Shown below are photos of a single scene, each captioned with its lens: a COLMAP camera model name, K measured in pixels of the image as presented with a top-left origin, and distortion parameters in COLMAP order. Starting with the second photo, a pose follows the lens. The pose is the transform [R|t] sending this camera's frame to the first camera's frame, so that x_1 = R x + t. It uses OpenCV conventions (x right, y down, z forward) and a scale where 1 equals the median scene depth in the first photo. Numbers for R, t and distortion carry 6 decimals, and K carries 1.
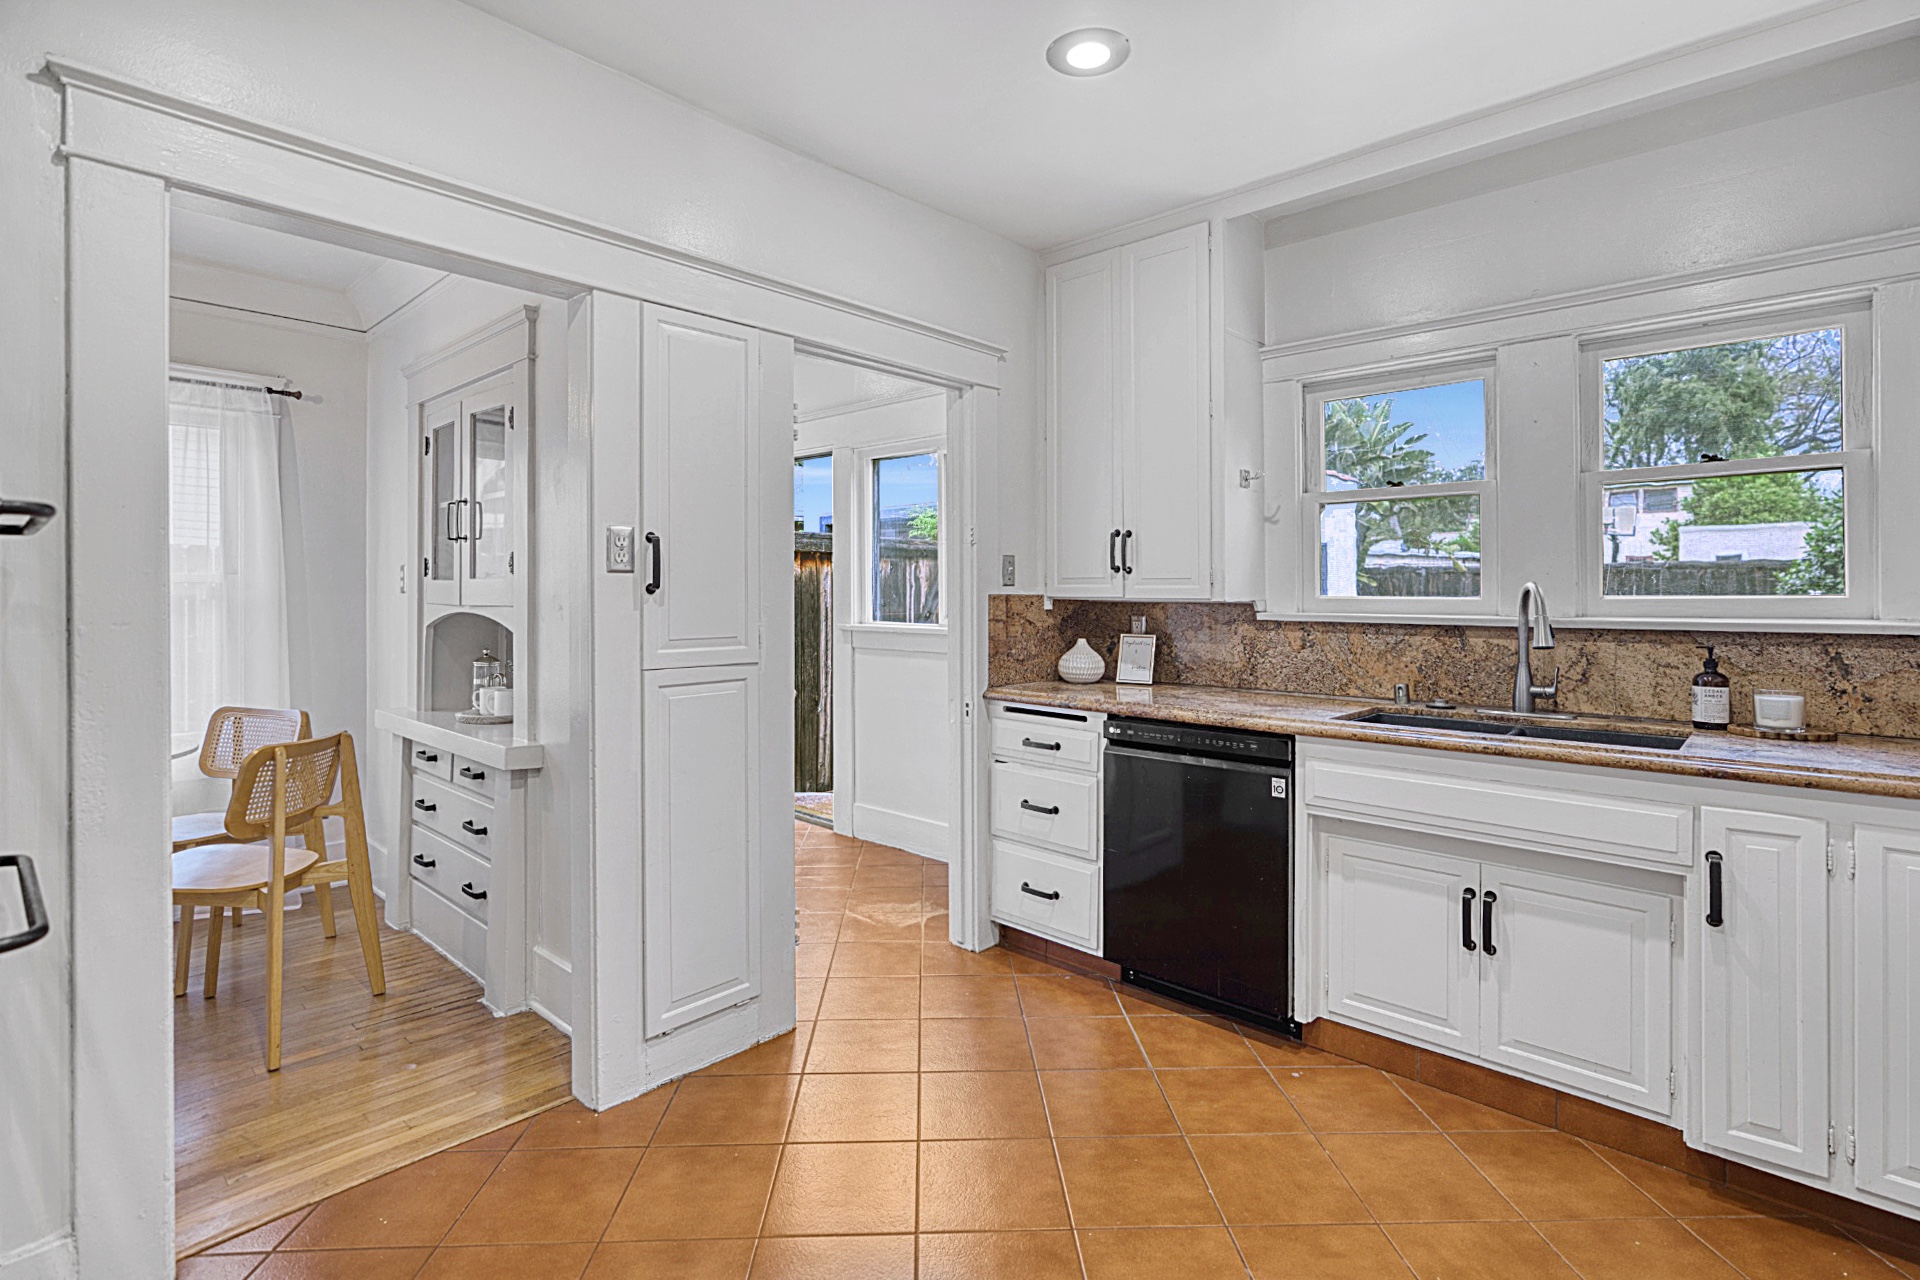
lens RADIAL K [[930.5, 0, 963.7], [0, 930.5, 596.0], [0, 0, 1]] dist [-0.001620, 0.000915]
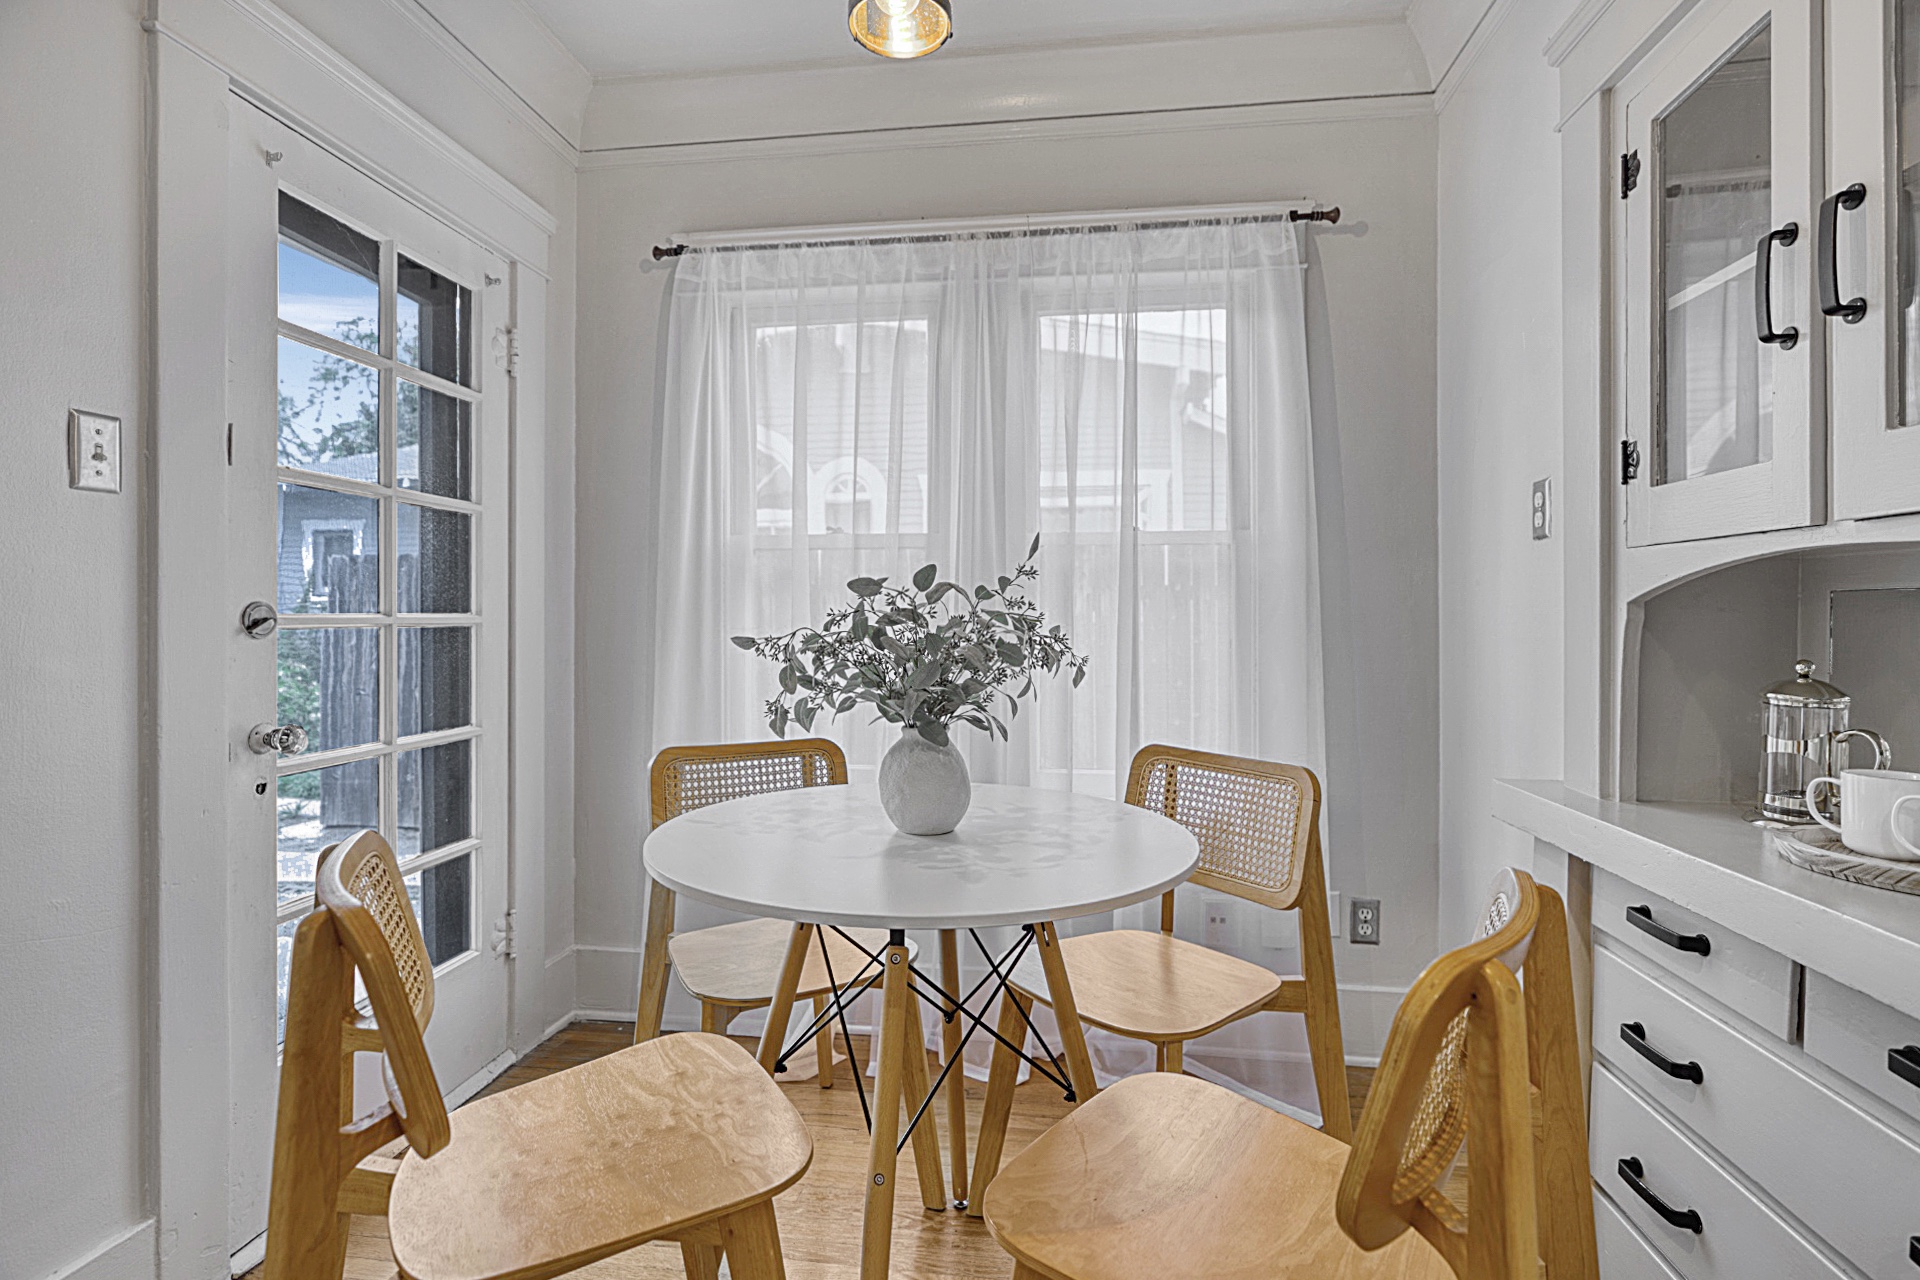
lens RADIAL K [[916.8, 0, 967.1], [0, 916.8, 632.7], [0, 0, 1]] dist [-0.001109, 0.000635]
pose [[0.588195, 0.007120, -0.808688, -0.385269], [0.004070, 0.999923, 0.011763, 0.037686], [0.808709, -0.010210, 0.588121, 0.473672]]
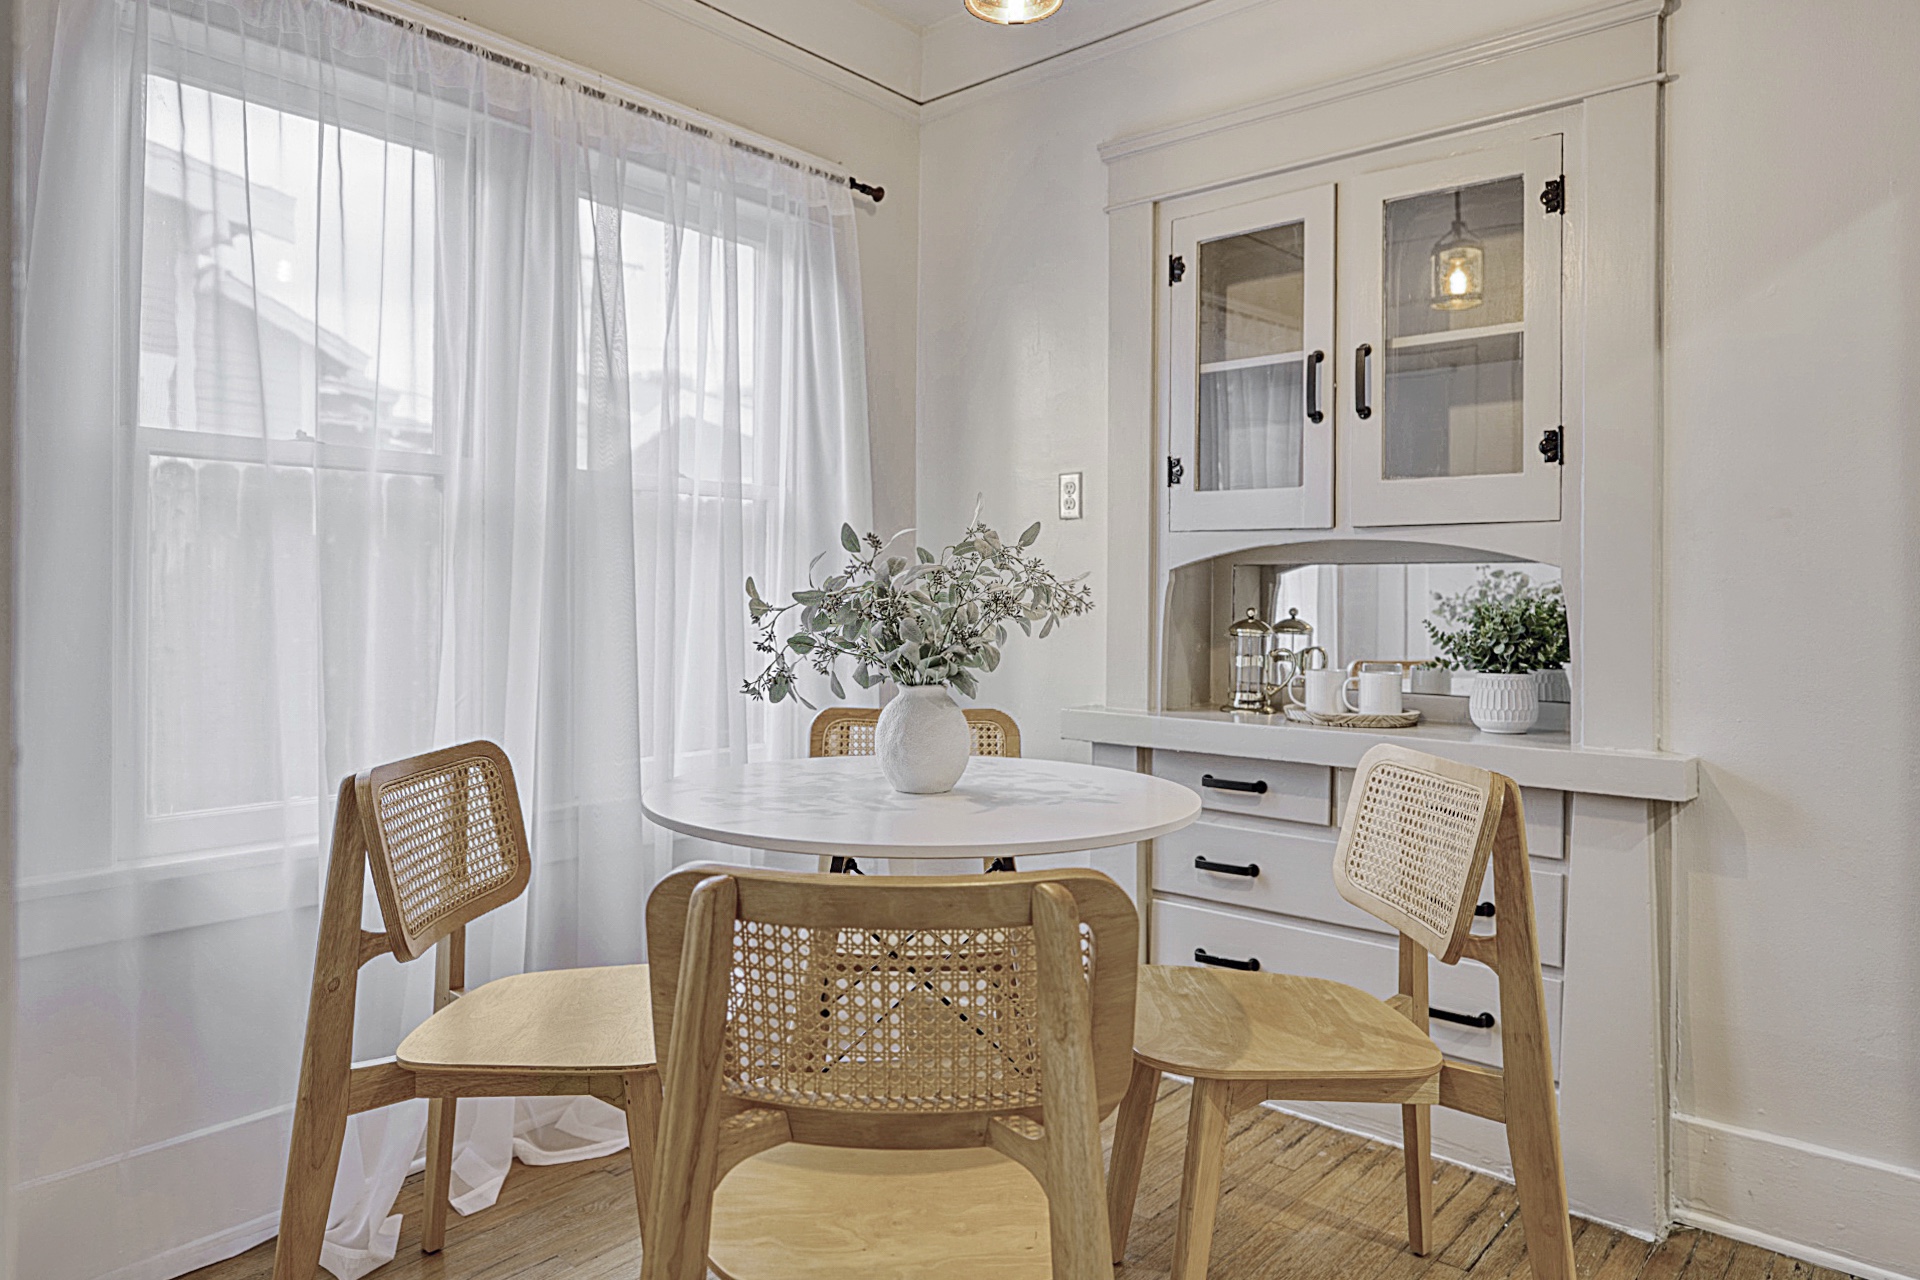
lens RADIAL K [[1169.1, 0, 963.7], [0, 1169.1, 596.5], [0, 0, 1]] dist [-0.000734, 0.000399]
pose [[0.999042, 0.003165, 0.043645, -0.692986], [-0.003706, 0.999917, 0.012339, 0.038461], [-0.043603, -0.012489, 0.998971, 0.226801]]
